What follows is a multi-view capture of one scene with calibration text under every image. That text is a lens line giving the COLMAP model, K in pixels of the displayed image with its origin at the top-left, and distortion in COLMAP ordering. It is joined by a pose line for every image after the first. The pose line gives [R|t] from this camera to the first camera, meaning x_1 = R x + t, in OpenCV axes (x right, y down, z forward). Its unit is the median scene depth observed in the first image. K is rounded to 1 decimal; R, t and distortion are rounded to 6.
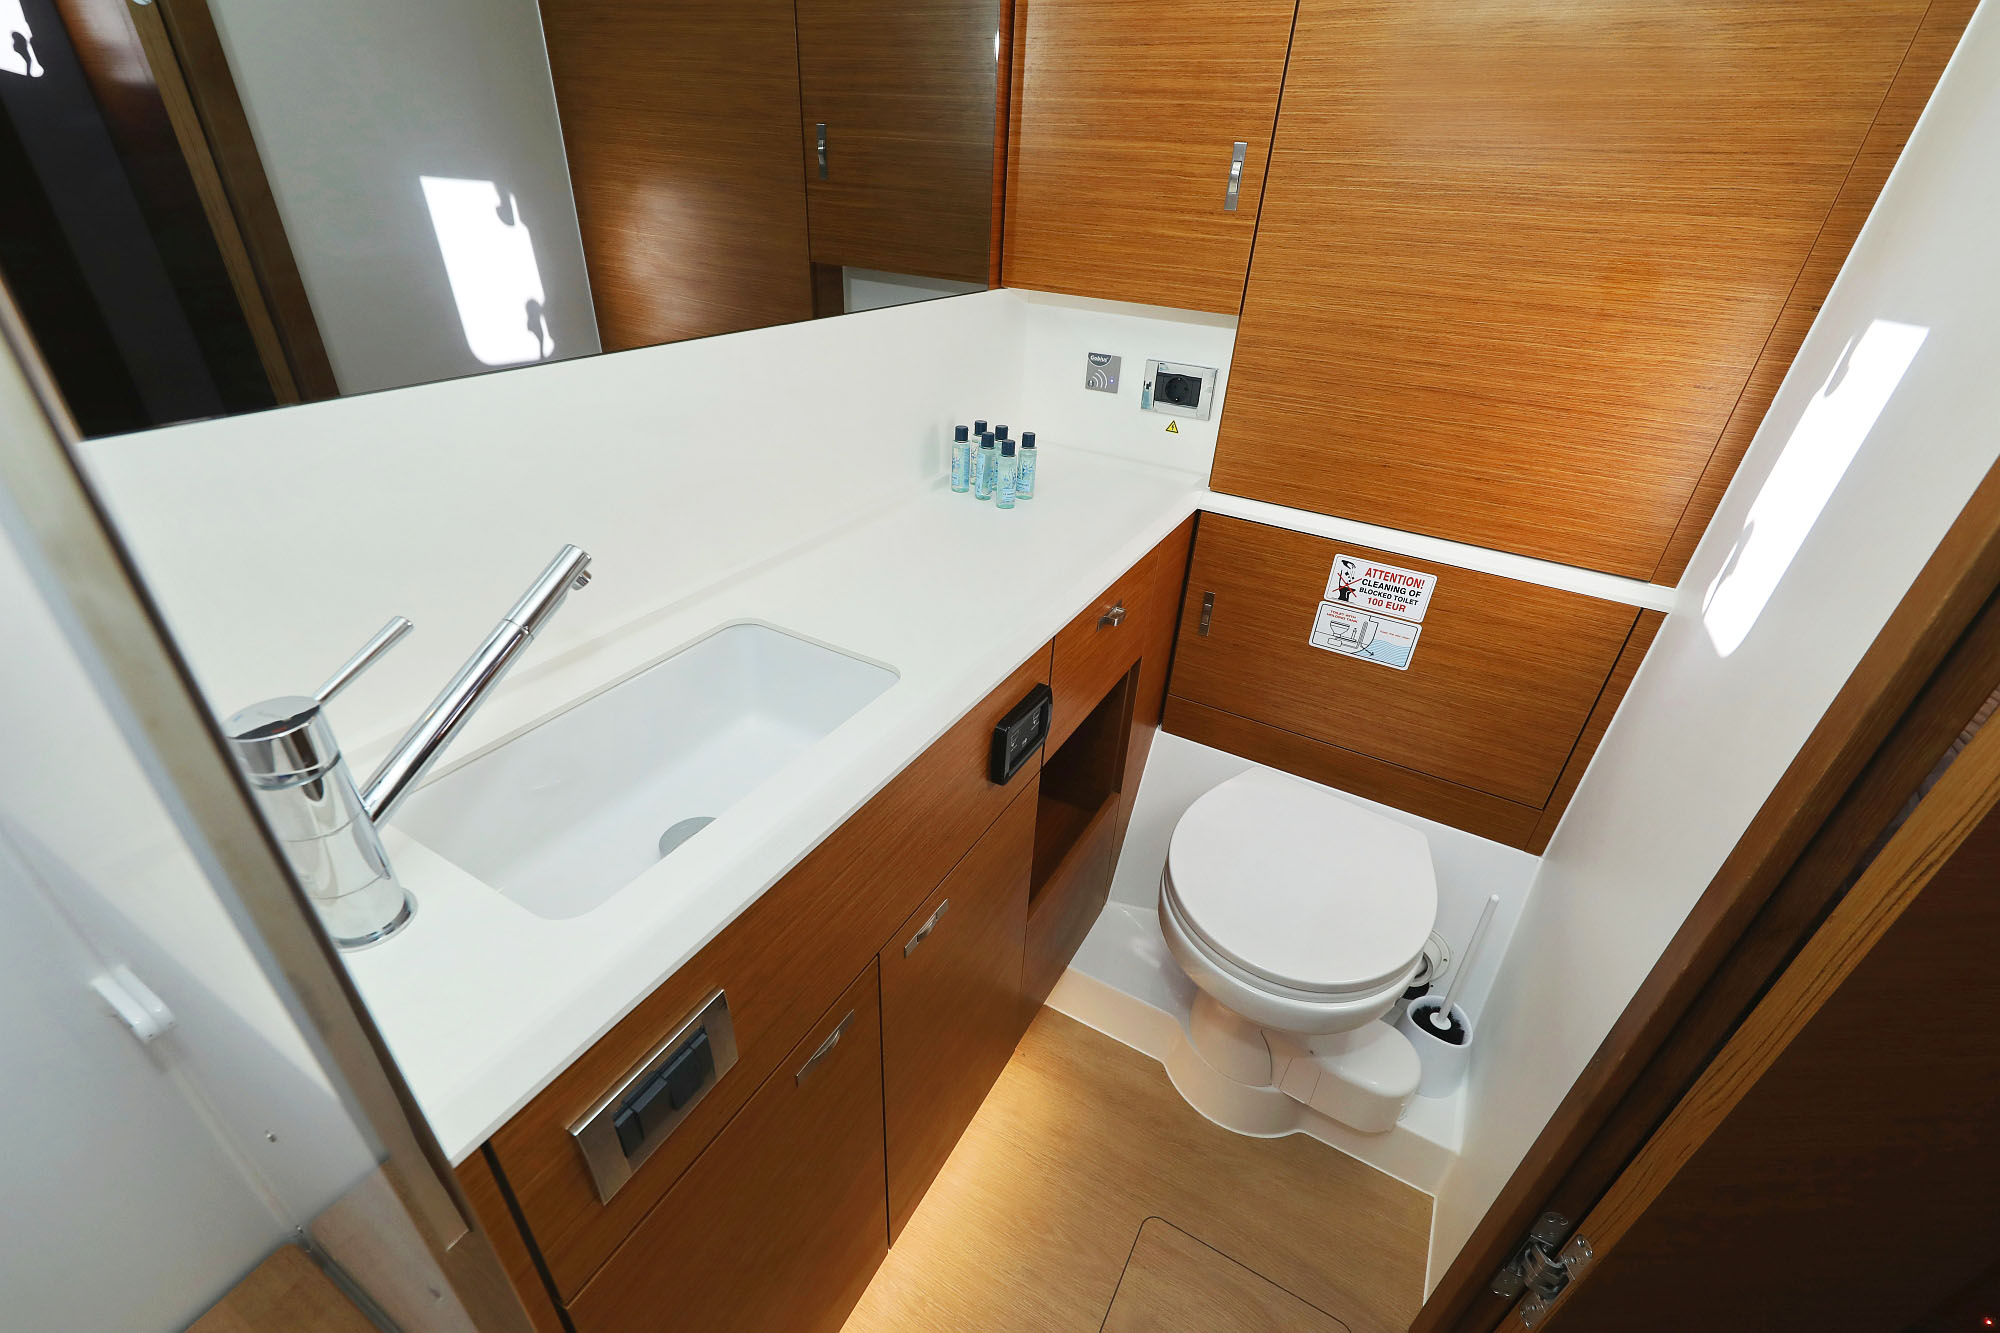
lens RADIAL K [[826.0, 0, 1000.0], [0, 826.0, 666.5], [0, 0, 1]] dist [-0.000551, -0.000442]
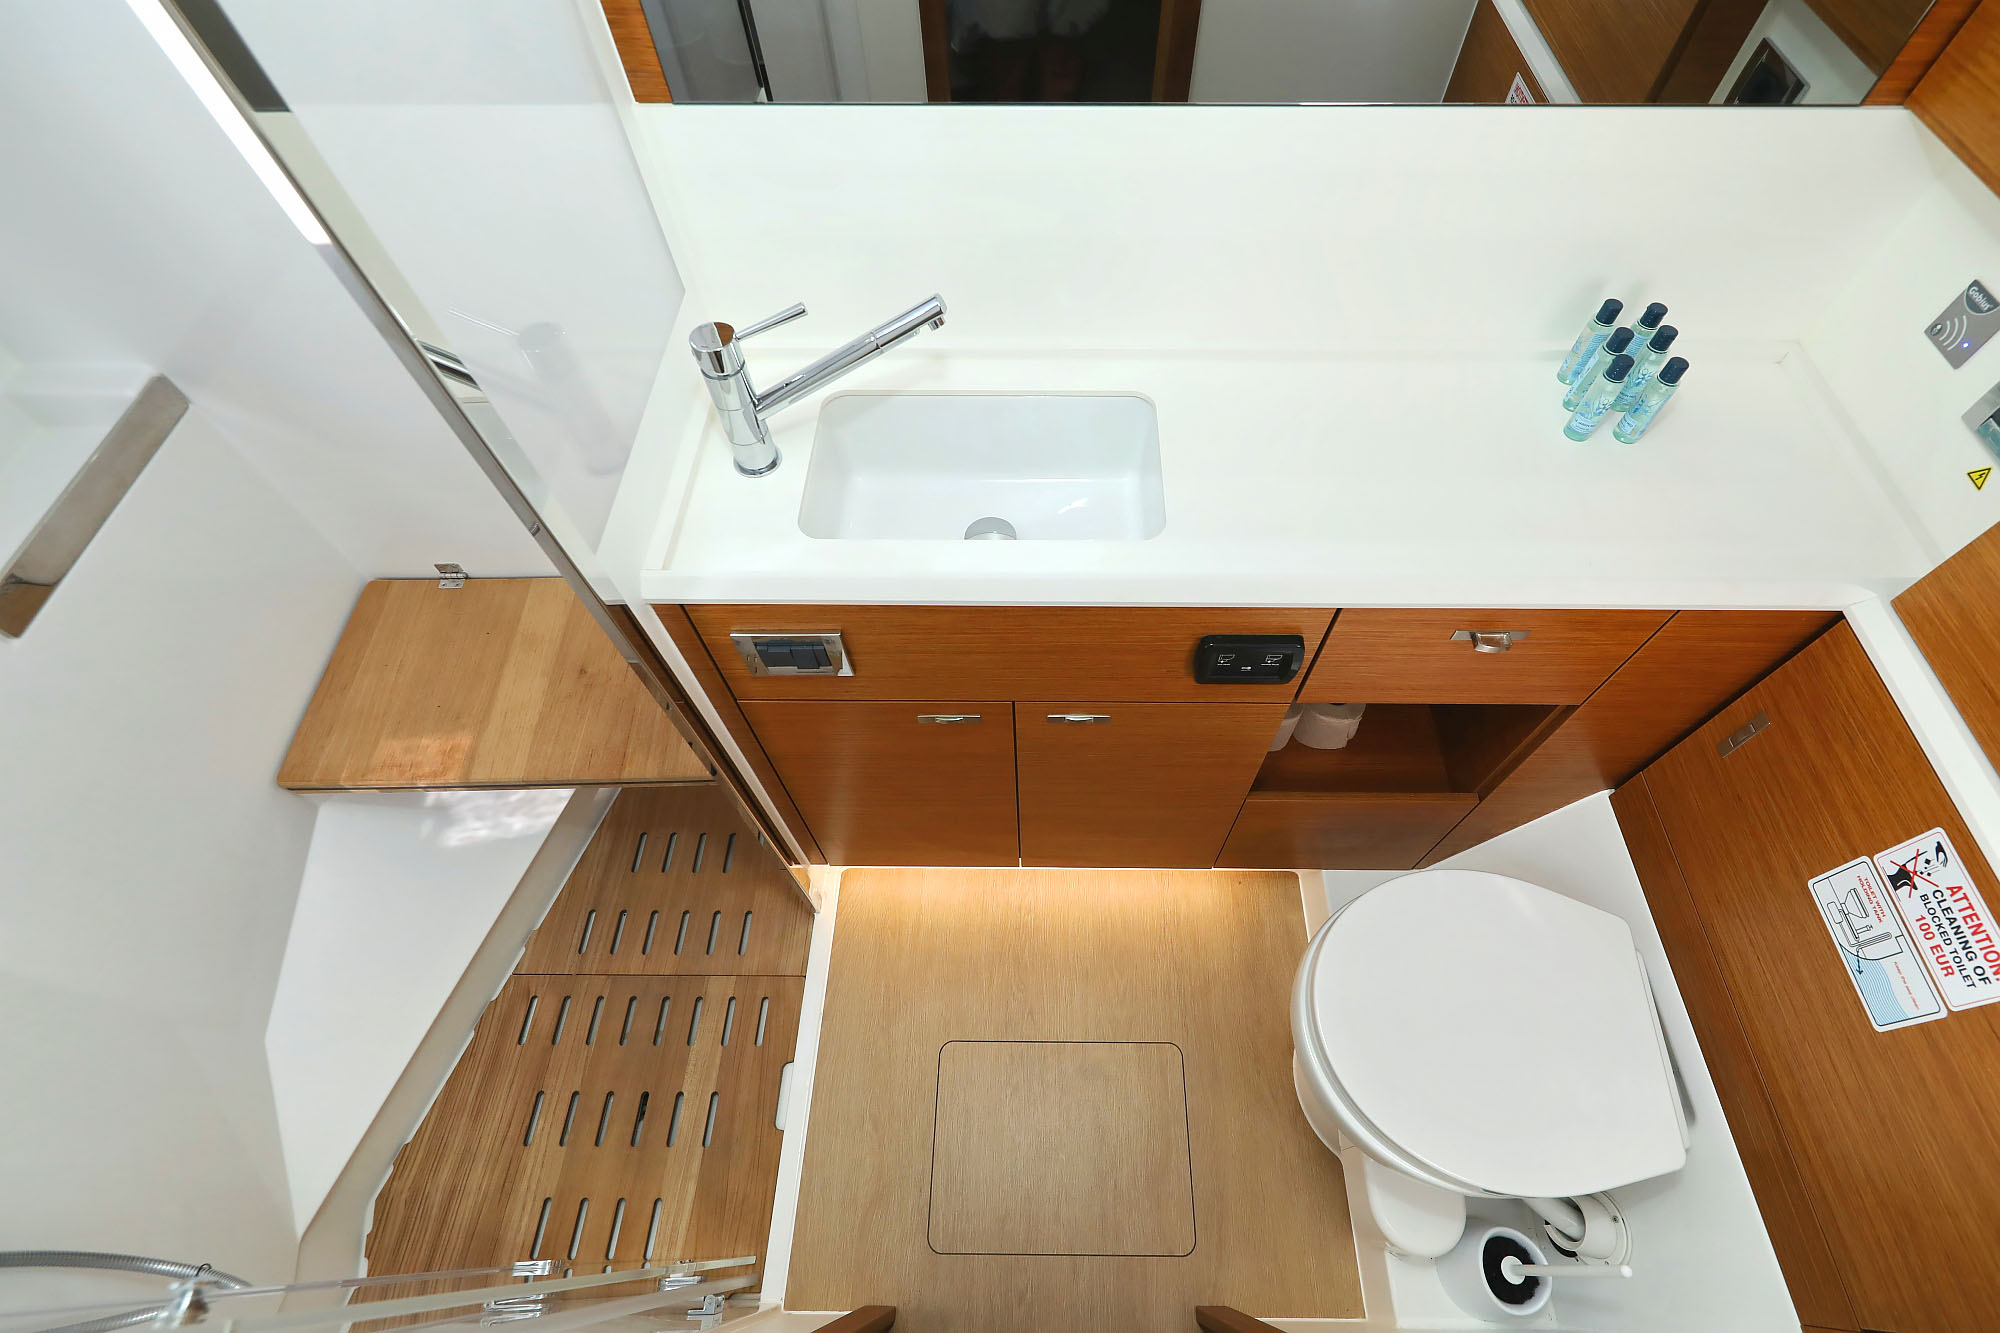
lens RADIAL K [[826.0, 0, 1000.0], [0, 826.0, 666.5], [0, 0, 1]] dist [-0.000551, -0.000442]
pose [[0.490626, 0.705694, -0.511158, 0.290257], [-0.426014, 0.705987, 0.565769, -0.255875], [0.760130, -0.059820, 0.647011, 0.118023]]
